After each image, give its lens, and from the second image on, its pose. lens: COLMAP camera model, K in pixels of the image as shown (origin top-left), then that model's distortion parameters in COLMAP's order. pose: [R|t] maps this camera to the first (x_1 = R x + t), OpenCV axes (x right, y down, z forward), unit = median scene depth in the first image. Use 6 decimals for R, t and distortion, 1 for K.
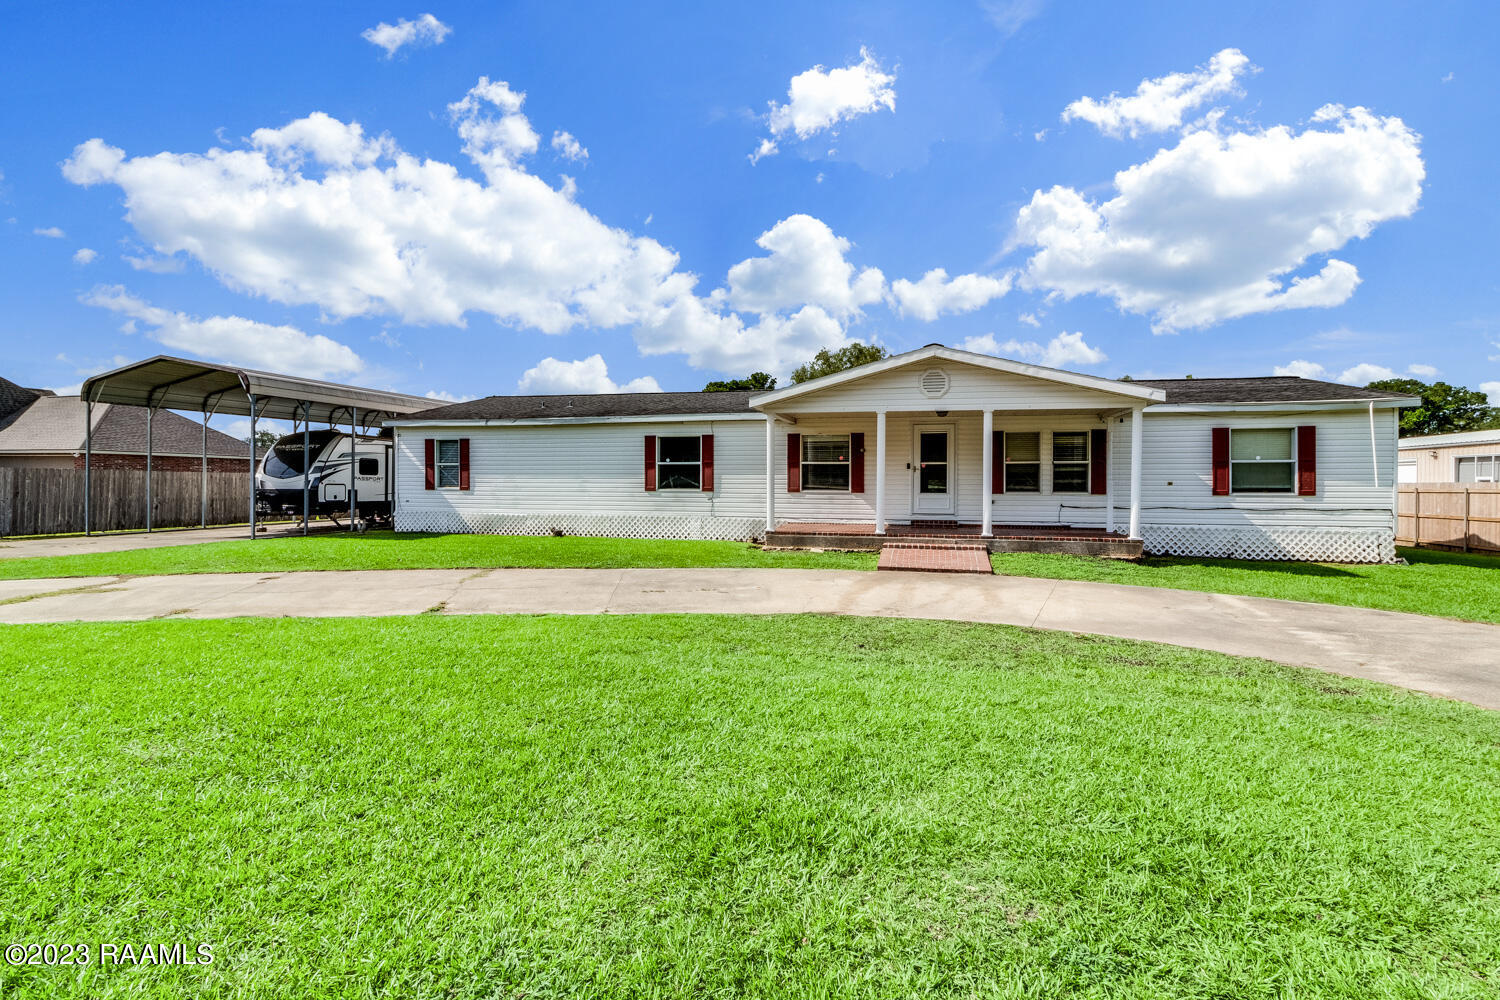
lens RADIAL K [[690.9, 0, 749.5], [0, 690.9, 474.5], [0, 0, 1]] dist [0.000694, -0.000046]
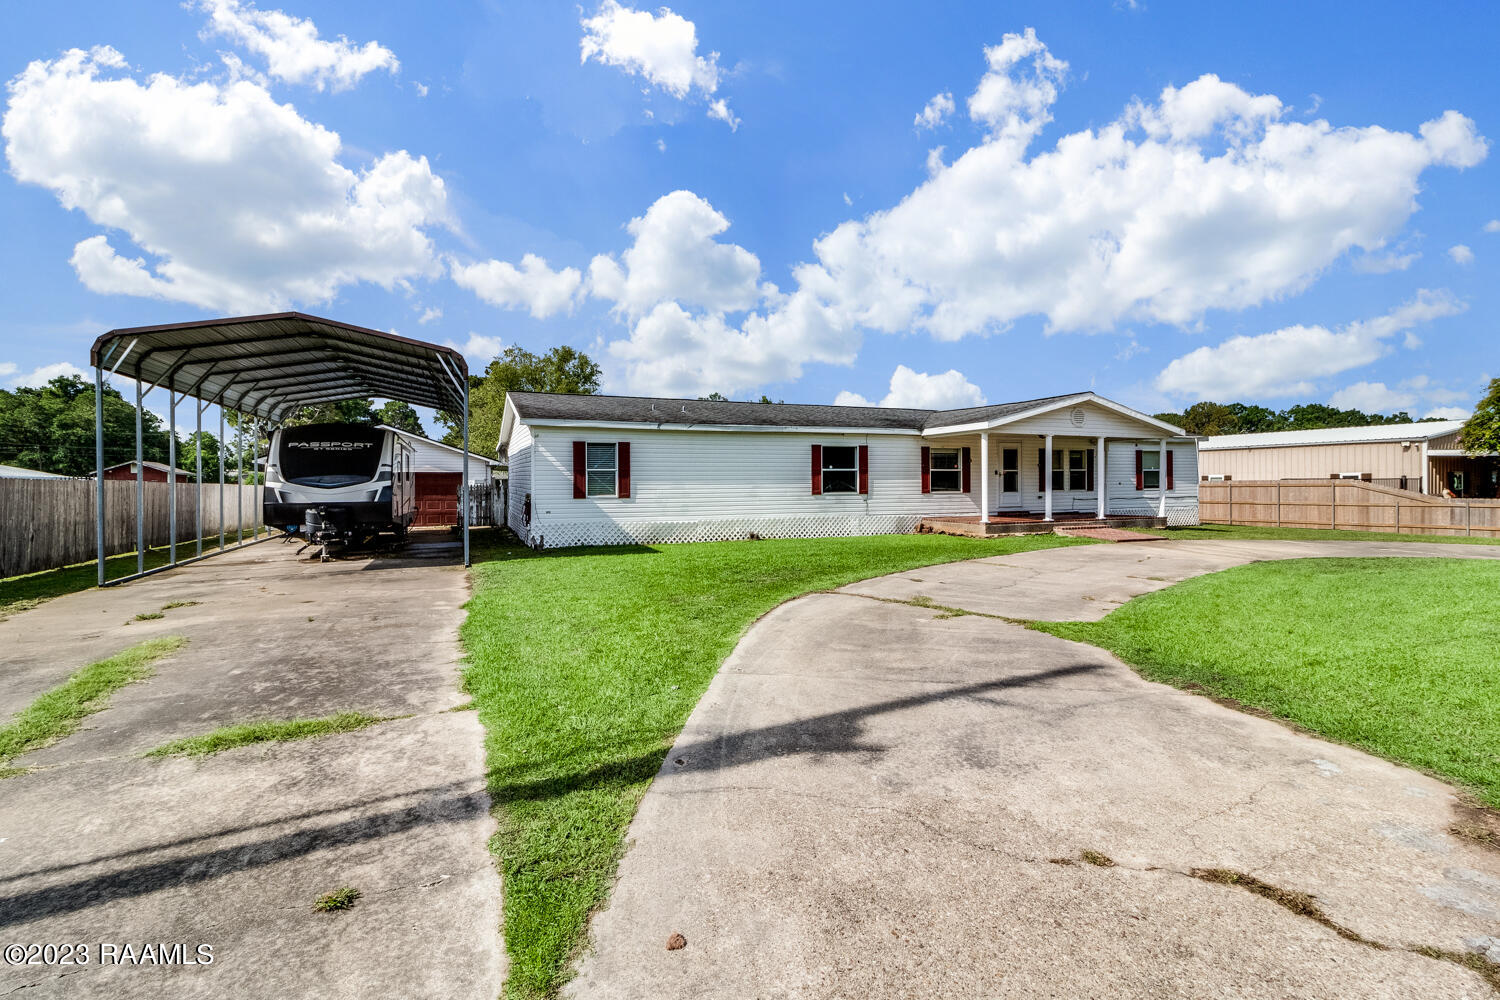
lens RADIAL K [[690.9, 0, 749.5], [0, 690.9, 474.5], [0, 0, 1]] dist [0.000694, -0.000046]
pose [[0.802375, 0.000399, 0.596820, -0.951344], [0.006621, 0.999932, -0.009569, 0.001444], [-0.596784, 0.011630, 0.802318, 0.184729]]
